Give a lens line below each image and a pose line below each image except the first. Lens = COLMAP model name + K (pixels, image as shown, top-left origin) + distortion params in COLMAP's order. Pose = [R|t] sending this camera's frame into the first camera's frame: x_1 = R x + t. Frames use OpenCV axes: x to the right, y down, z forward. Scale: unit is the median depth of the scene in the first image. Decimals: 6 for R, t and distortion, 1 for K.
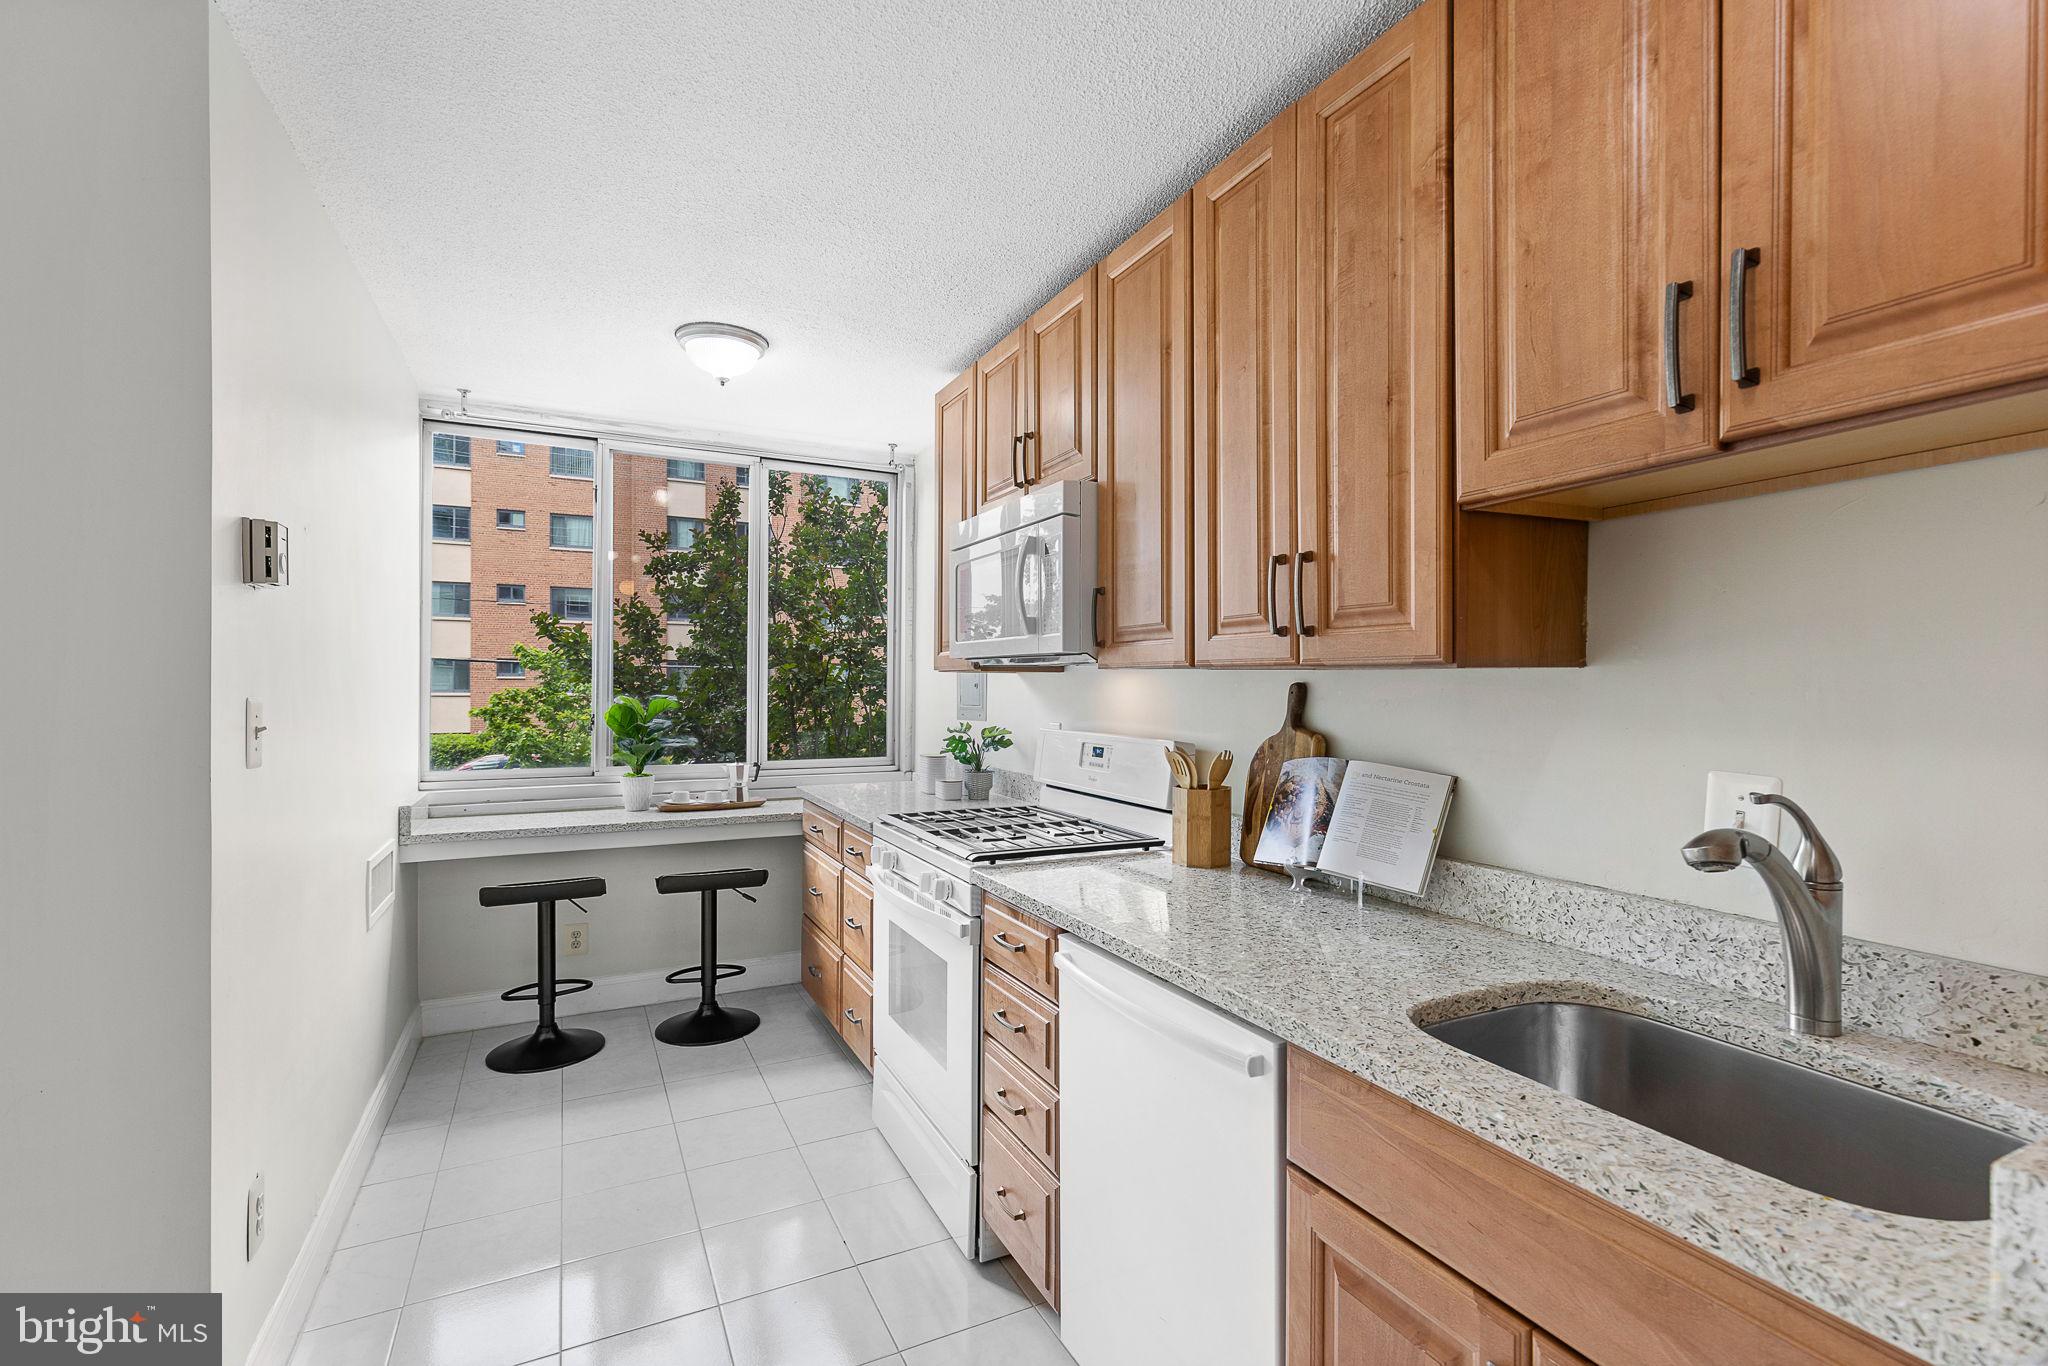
lens RADIAL K [[912.8, 0, 1024.0], [0, 912.8, 683.0], [0, 0, 1]] dist [0.002242, -0.000618]
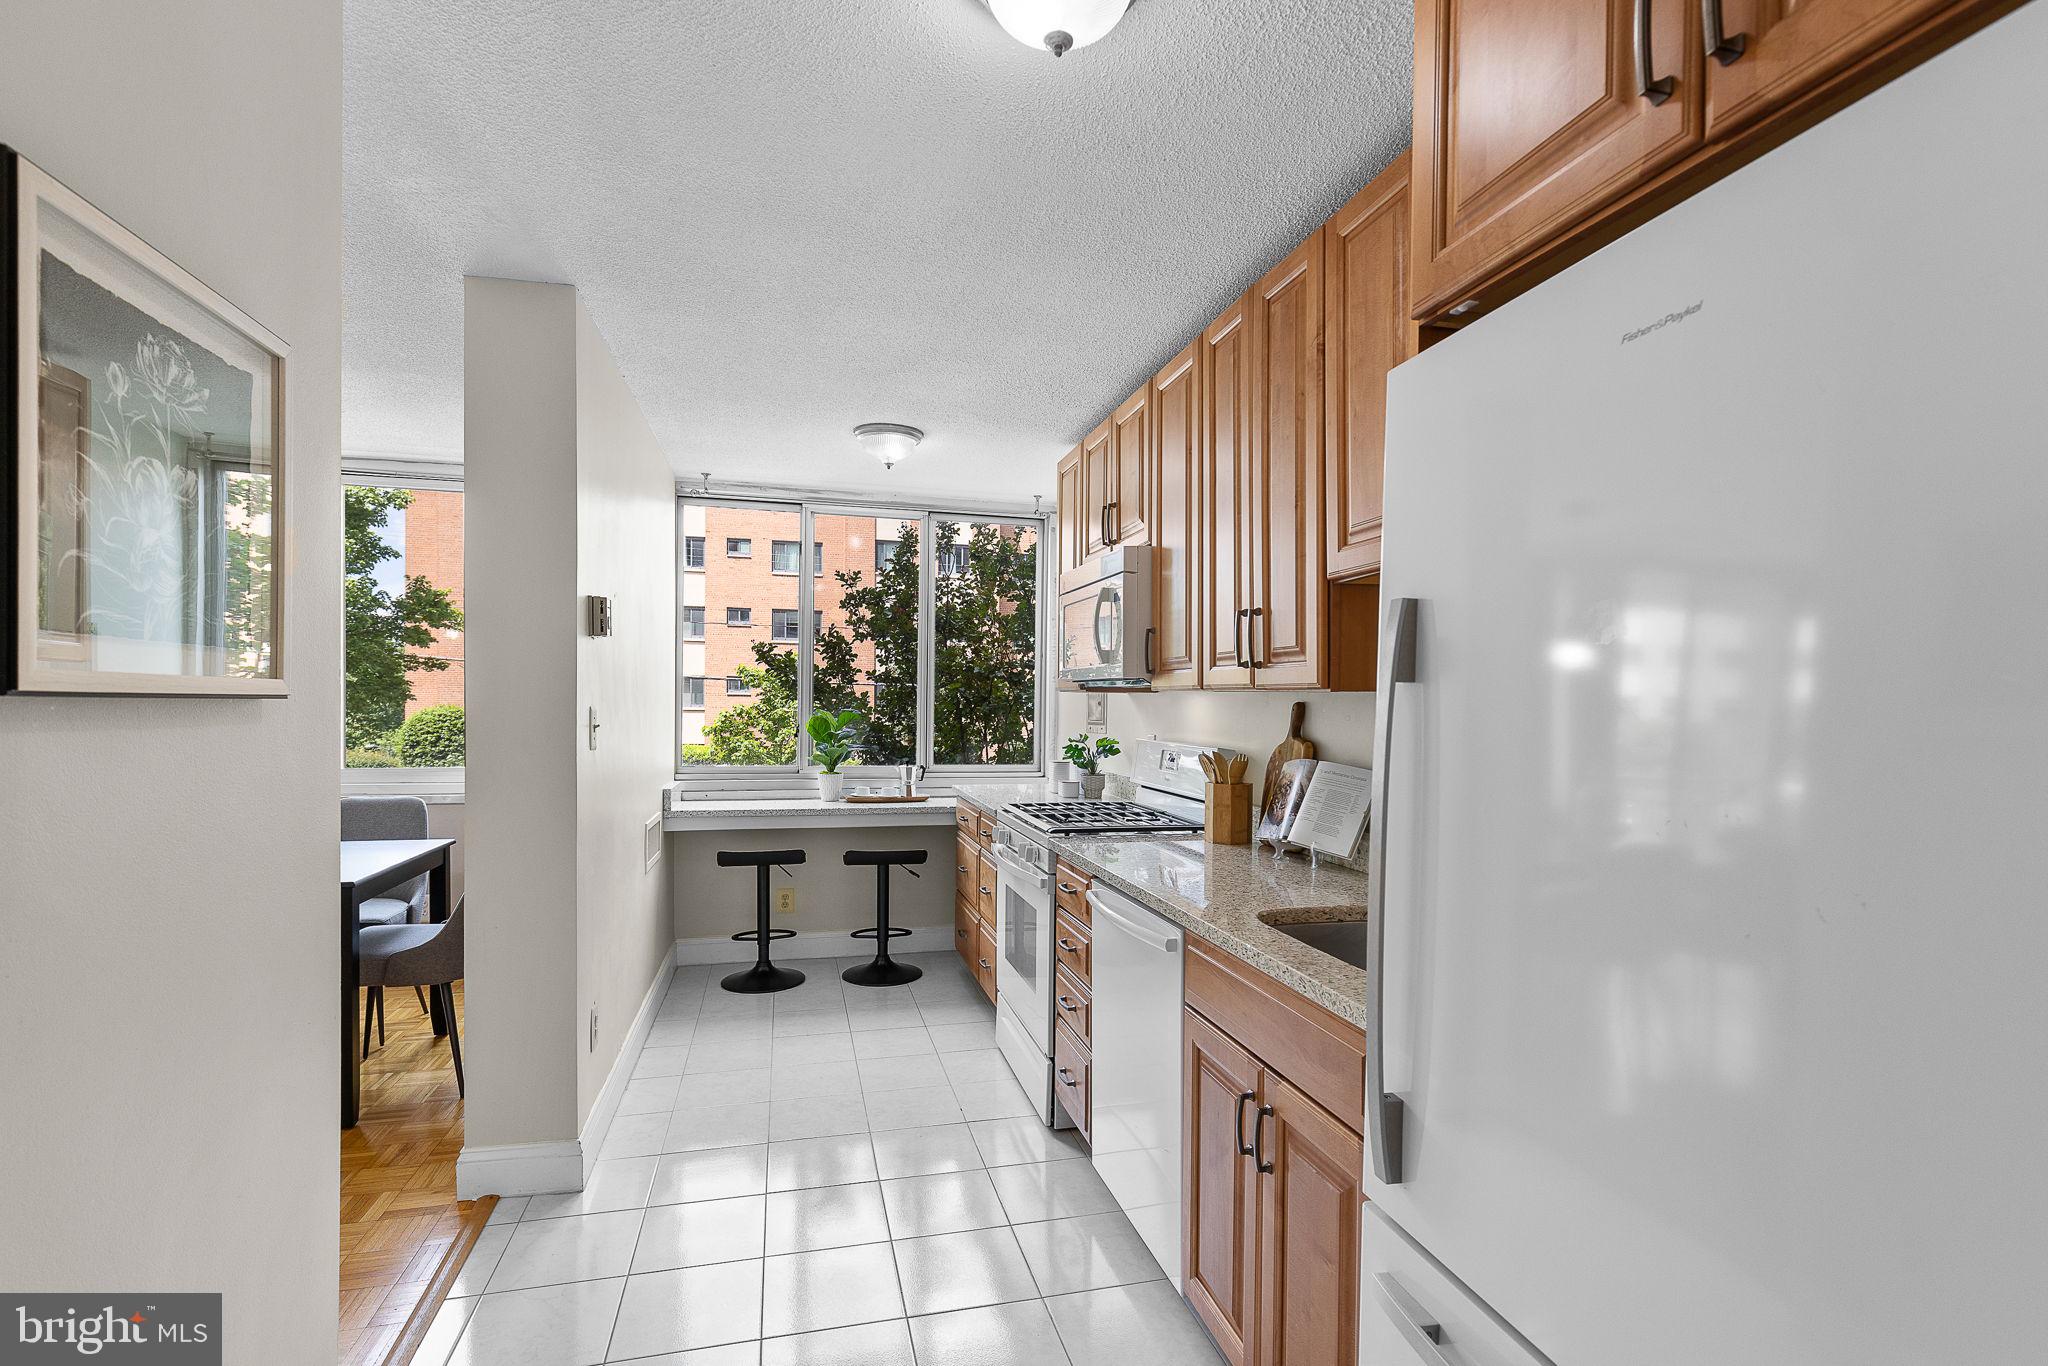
lens RADIAL K [[946.2, 0, 1028.5], [0, 946.2, 718.9], [0, 0, 1]] dist [0.000503, -0.000004]
pose [[0.977111, 0.011226, -0.212433, 0.175697], [-0.007494, 0.999803, 0.018363, 0.001395], [0.212597, -0.016350, 0.977003, -0.313932]]
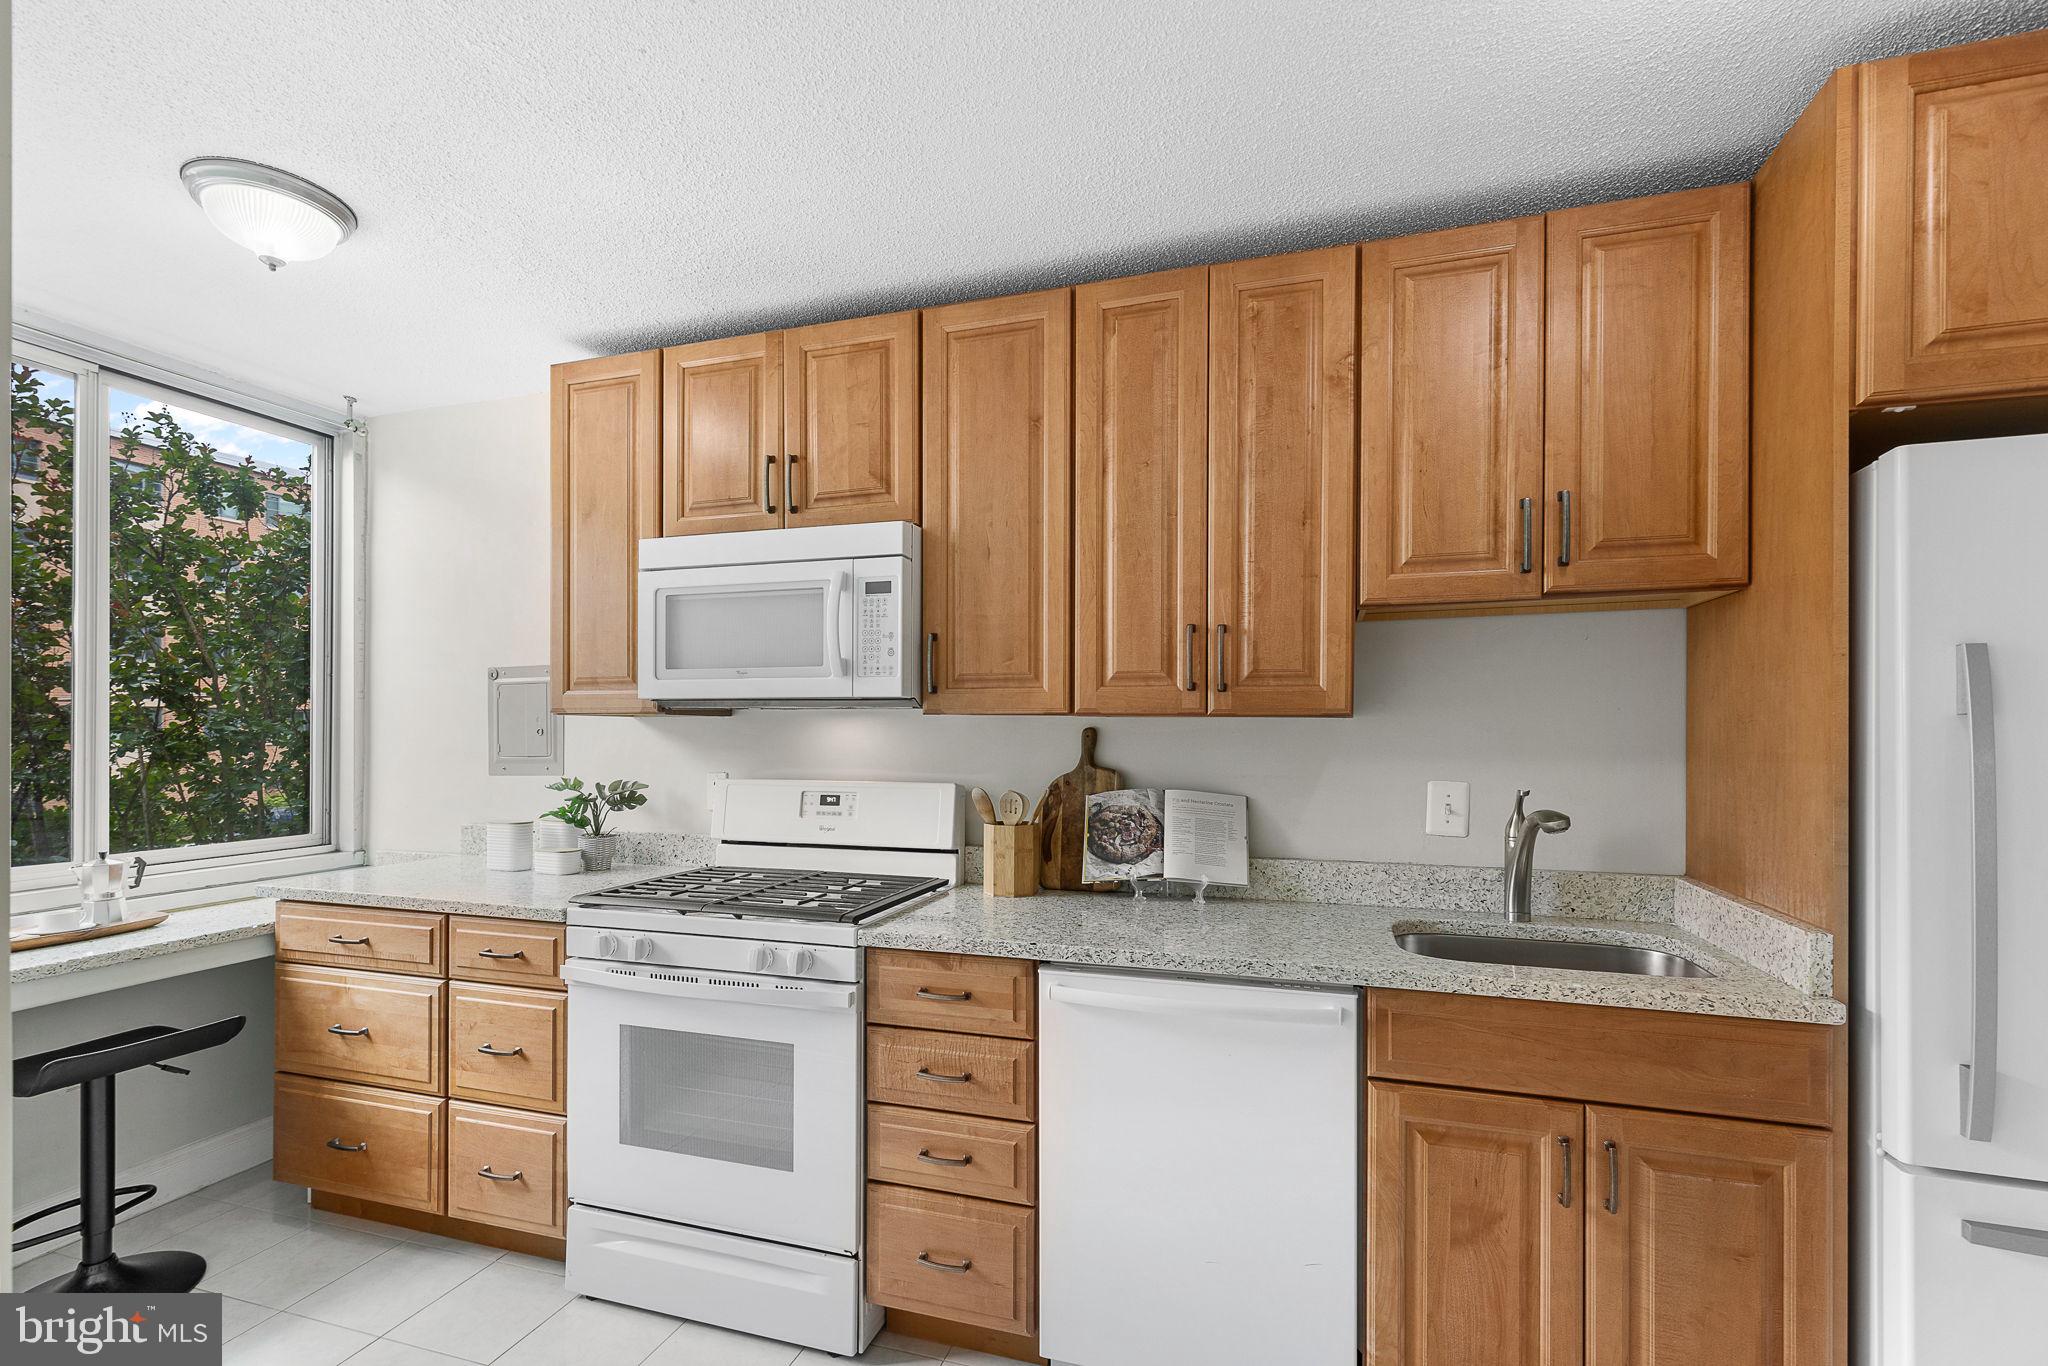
lens RADIAL K [[920.3, 0, 1020.0], [0, 920.3, 727.3], [0, 0, 1]] dist [0.002159, 0.000063]
pose [[0.695554, -0.002940, 0.718468, -0.511610], [0.001179, 0.999995, 0.002950, -0.003534], [-0.718473, -0.001205, 0.695554, 0.199462]]
